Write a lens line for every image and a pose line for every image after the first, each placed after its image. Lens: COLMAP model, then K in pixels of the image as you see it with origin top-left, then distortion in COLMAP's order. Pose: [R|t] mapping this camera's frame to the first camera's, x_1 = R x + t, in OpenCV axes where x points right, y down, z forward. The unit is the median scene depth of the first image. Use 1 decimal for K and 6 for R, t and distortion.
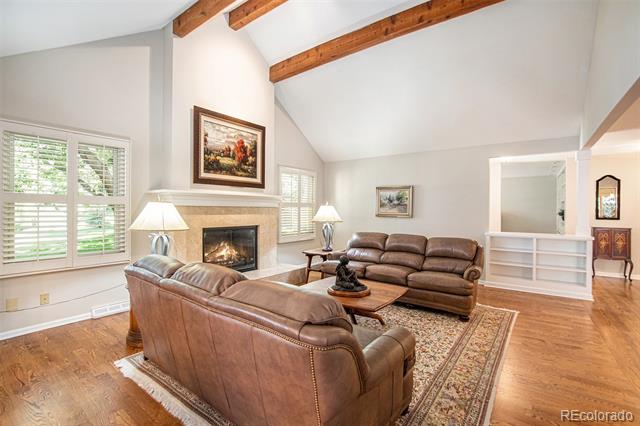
lens RADIAL K [[288.3, 0, 314.5], [0, 288.3, 209.2], [0, 0, 1]] dist [-0.025978, 0.000304]
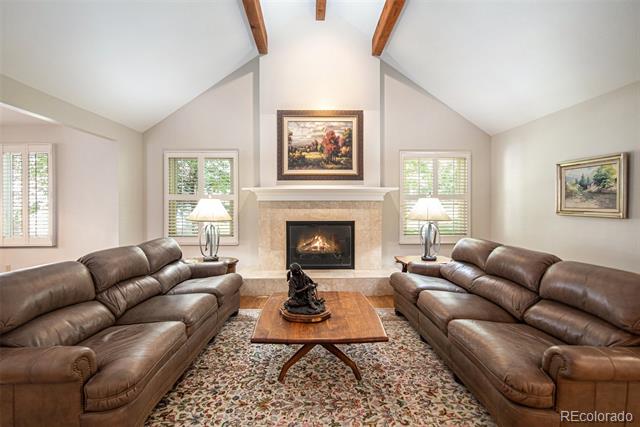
lens RADIAL K [[288.3, 0, 314.5], [0, 288.3, 209.7], [0, 0, 1]] dist [-0.025978, 0.000304]
pose [[0.623258, 0.007900, -0.781976, 0.472448], [0.004120, 0.999902, 0.013385, 0.007789], [0.782005, -0.011564, 0.623164, 0.362553]]
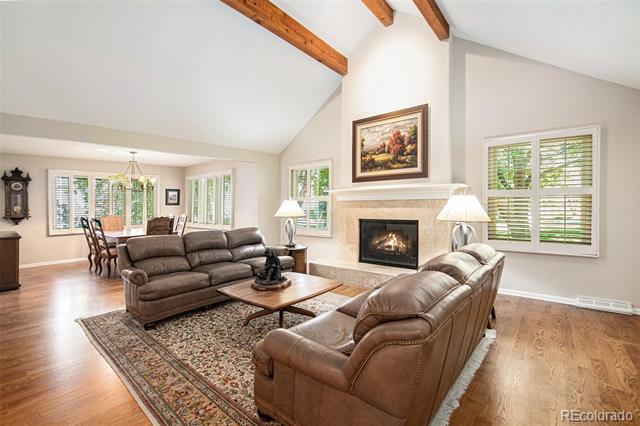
lens RADIAL K [[285.1, 0, 324.1], [0, 285.1, 205.8], [0, 0, 1]] dist [-0.003614, 0.000411]
pose [[-0.032984, 0.001536, -0.999455, 0.733864], [0.010273, 0.999947, 0.001198, 0.007599], [0.999403, -0.010228, -0.032998, 0.797609]]
